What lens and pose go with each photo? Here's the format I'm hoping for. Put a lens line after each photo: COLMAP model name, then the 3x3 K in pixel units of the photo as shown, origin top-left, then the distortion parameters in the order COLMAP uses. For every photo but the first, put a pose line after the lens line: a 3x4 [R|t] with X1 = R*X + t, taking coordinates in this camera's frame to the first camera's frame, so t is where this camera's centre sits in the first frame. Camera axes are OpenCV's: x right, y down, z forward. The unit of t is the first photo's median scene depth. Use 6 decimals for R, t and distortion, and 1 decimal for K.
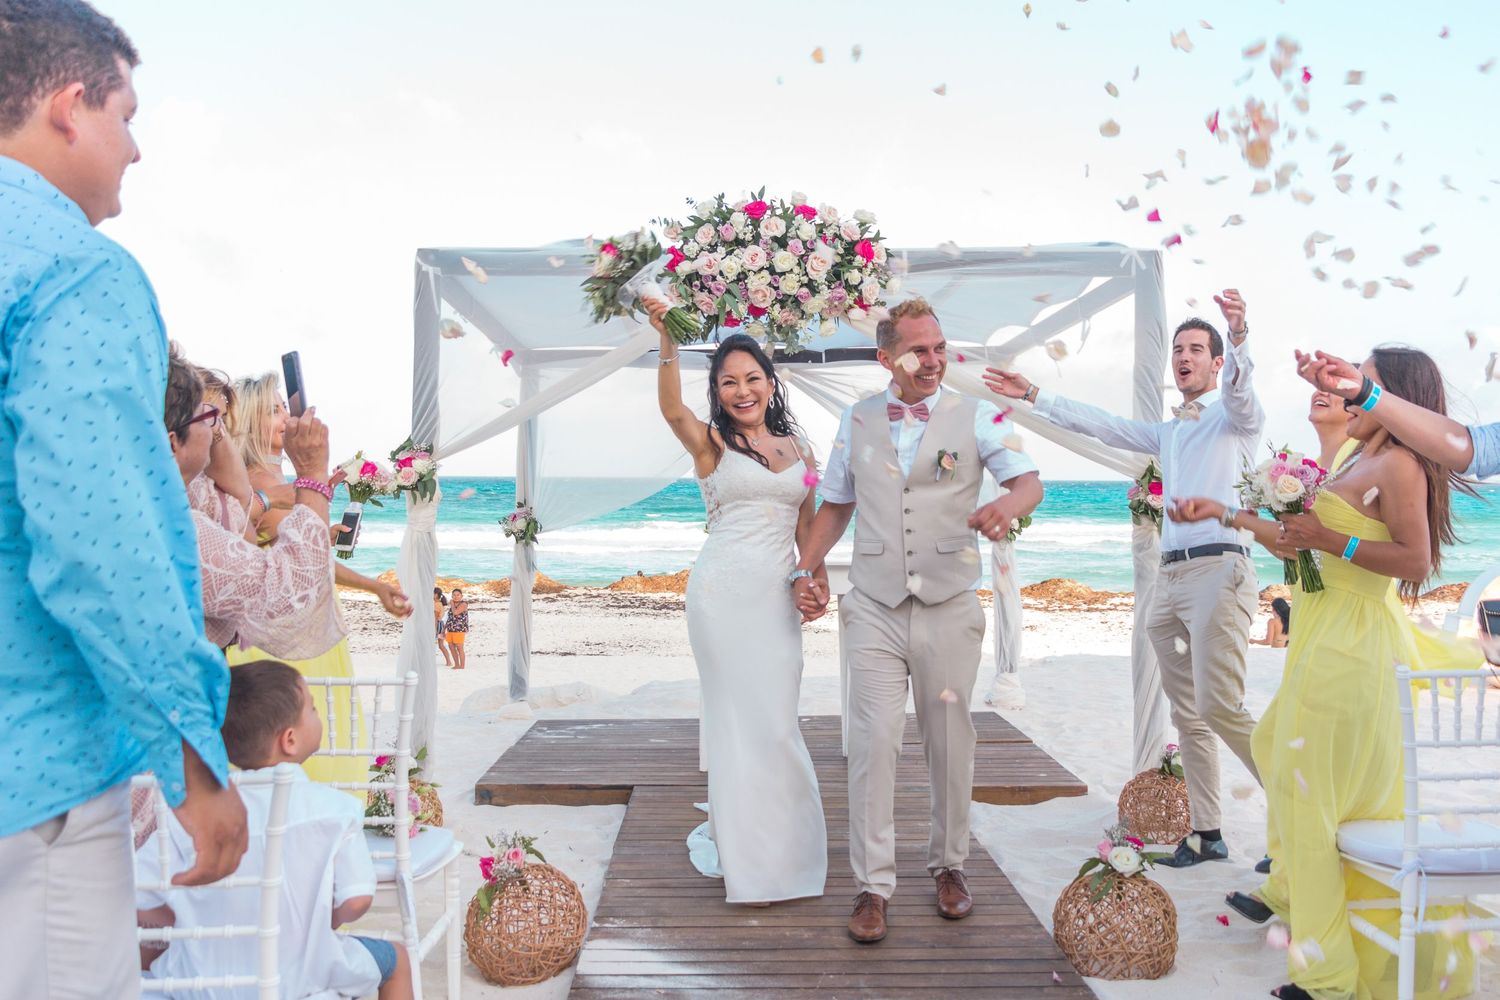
lens RADIAL K [[1481.1, 0, 746.2], [0, 1481.1, 509.9], [0, 0, 1]] dist [0.096984, 0.006998]
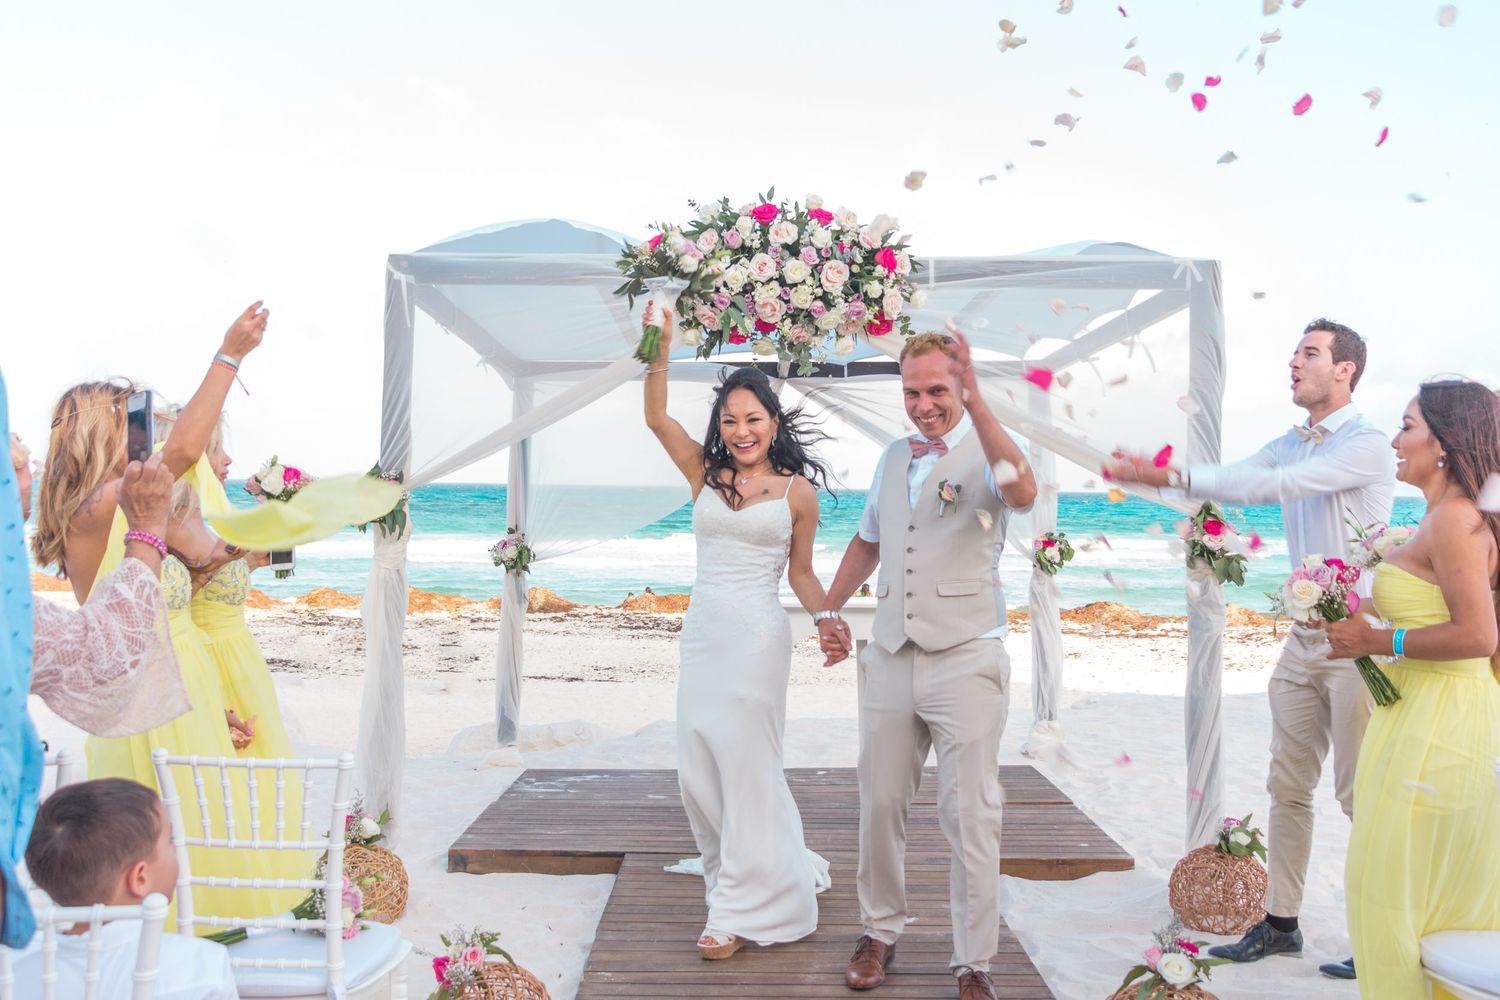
lens RADIAL K [[1571.5, 0, 750.0], [0, 1571.5, 500.0], [0, 0, 1]] dist [0.110197, -0.014094]
pose [[0.999852, 0.008695, -0.014859, 0.012854], [-0.008877, 0.999885, -0.012275, -0.017232], [0.014751, 0.012405, 0.999814, 0.050766]]
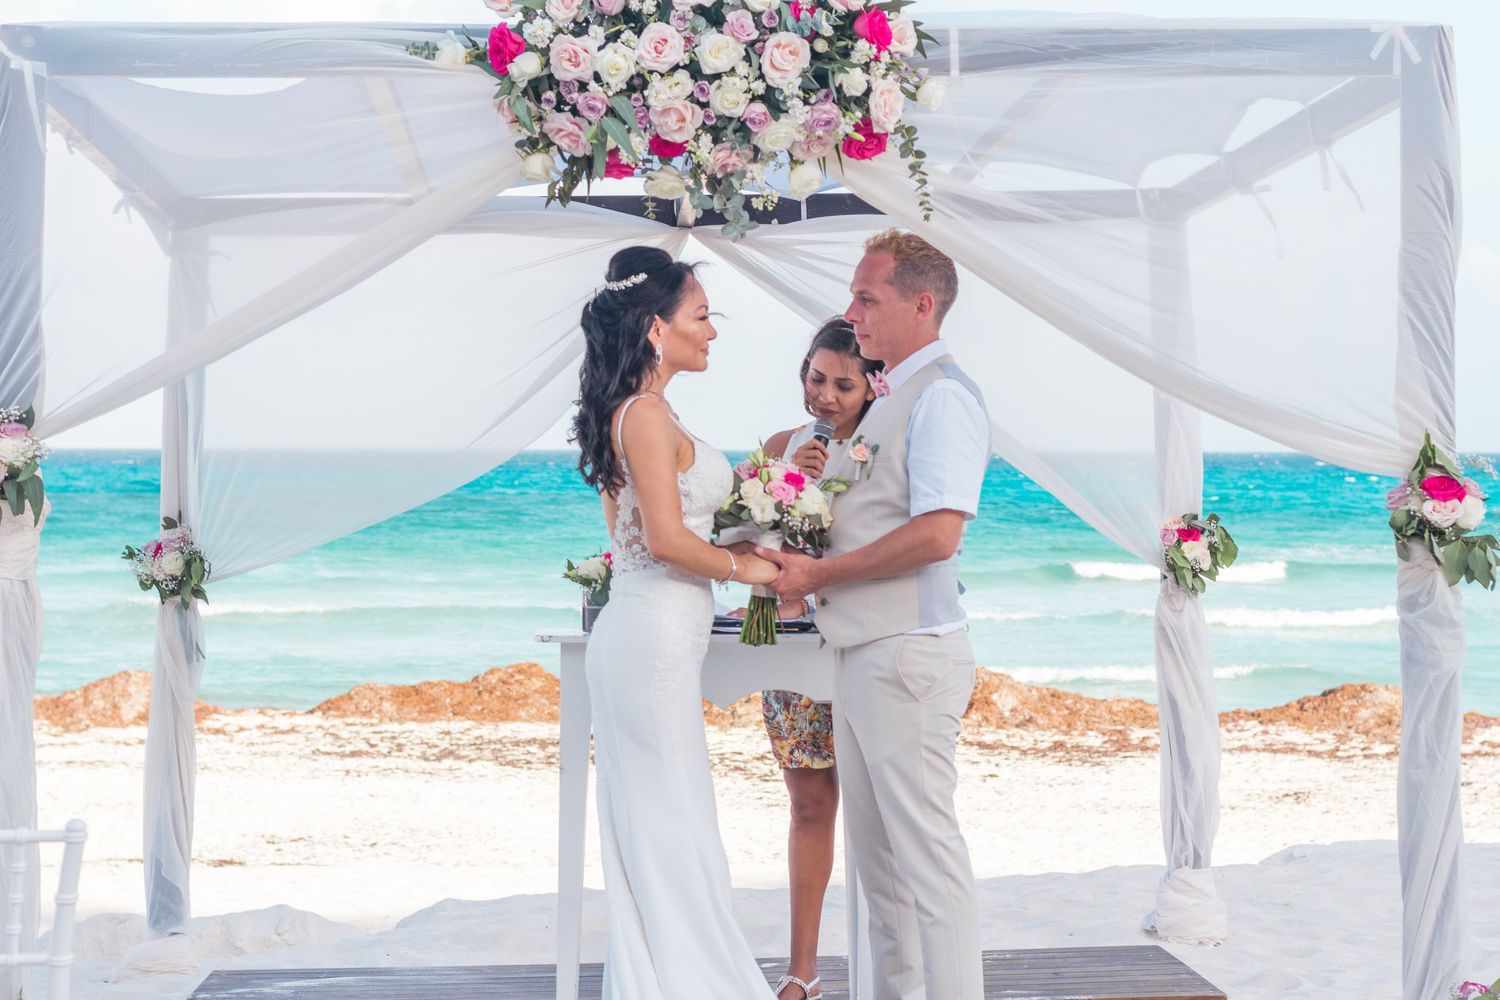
lens RADIAL K [[3624.2, 0, 750.0], [0, 3624.2, 500.0], [0, 0, 1]] dist [0.033285, 0.710937]
pose [[0.999487, -0.004064, 0.031778, -0.004117], [0.004287, 0.999967, -0.006968, -0.002727], [-0.031749, 0.007101, 0.999471, -0.254312]]
